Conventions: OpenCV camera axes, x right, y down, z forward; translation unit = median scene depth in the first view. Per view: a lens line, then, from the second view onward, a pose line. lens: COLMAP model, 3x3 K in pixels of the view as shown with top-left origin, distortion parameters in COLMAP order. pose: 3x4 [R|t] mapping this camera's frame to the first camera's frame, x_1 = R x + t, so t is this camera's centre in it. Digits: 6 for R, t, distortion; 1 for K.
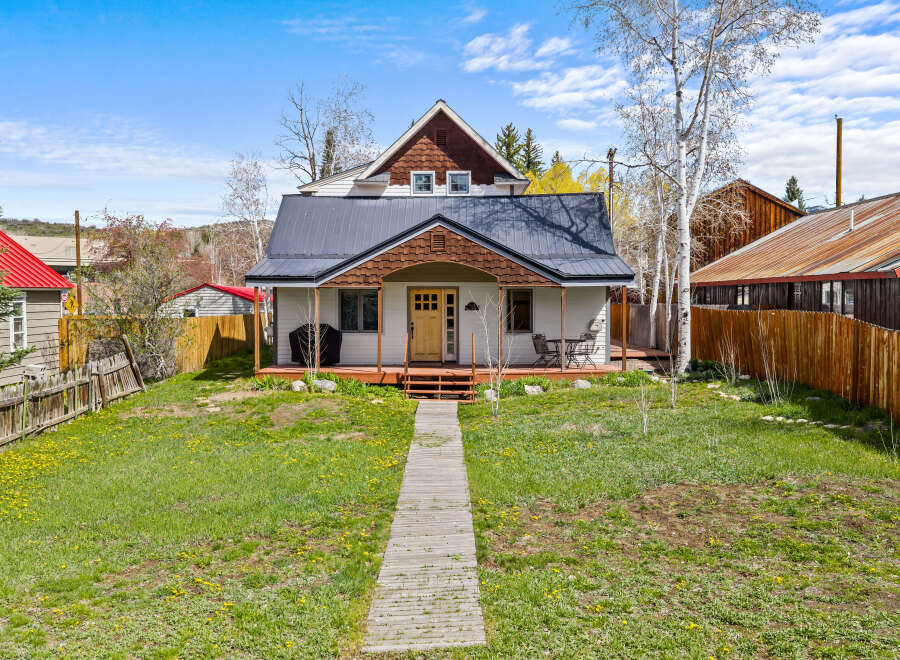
lens RADIAL K [[872.4, 0, 447.0], [0, 872.4, 327.2], [0, 0, 1]] dist [0.011145, 0.000000]
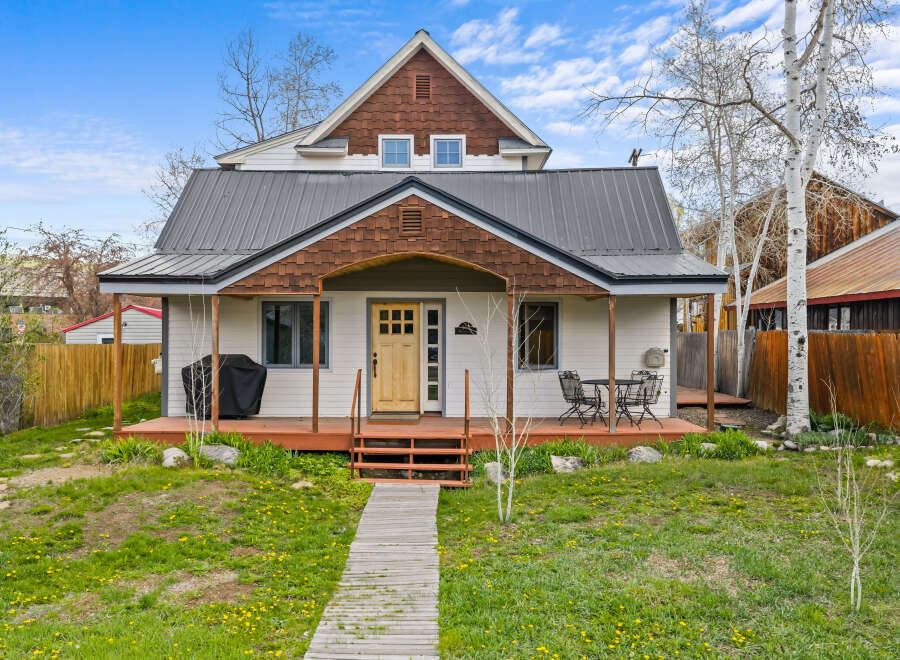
lens RADIAL K [[872.4, 0, 457.2], [0, 872.4, 328.6], [0, 0, 1]] dist [0.011145, 0.000000]
pose [[0.999910, 0.004370, 0.012674, 0.013842], [-0.003862, 0.999198, -0.039846, 0.002317], [-0.012838, 0.039794, 0.999125, 0.344776]]
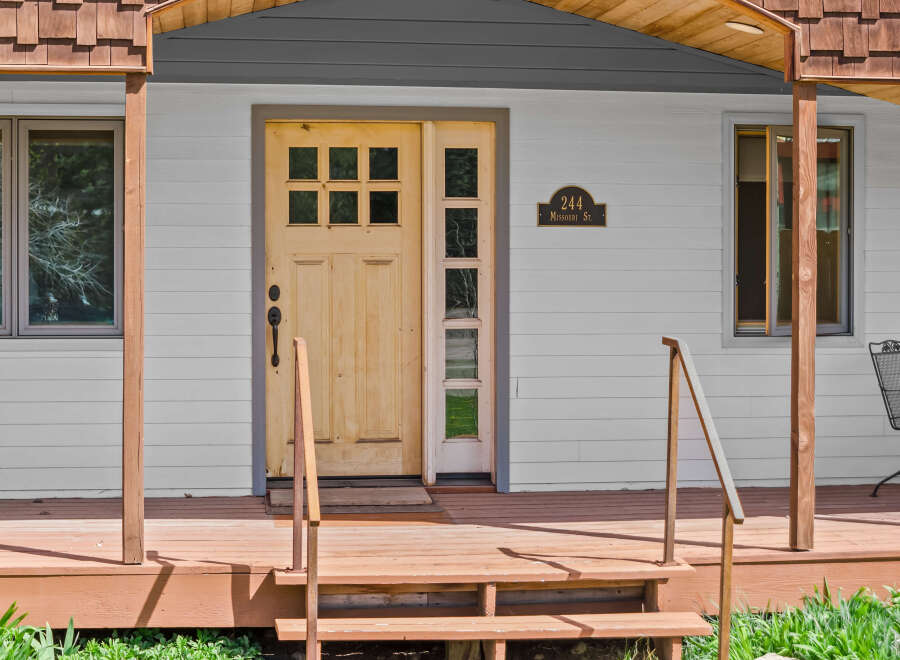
lens RADIAL K [[1953.8, 0, 449.2], [0, 1953.8, 331.4], [0, 0, 1]] dist [-0.054555, 0.000000]
pose [[0.990536, -0.001797, 0.137243, -0.062446], [0.001370, 0.999994, 0.003208, 0.003640], [-0.137247, -0.002989, 0.990532, 0.553116]]
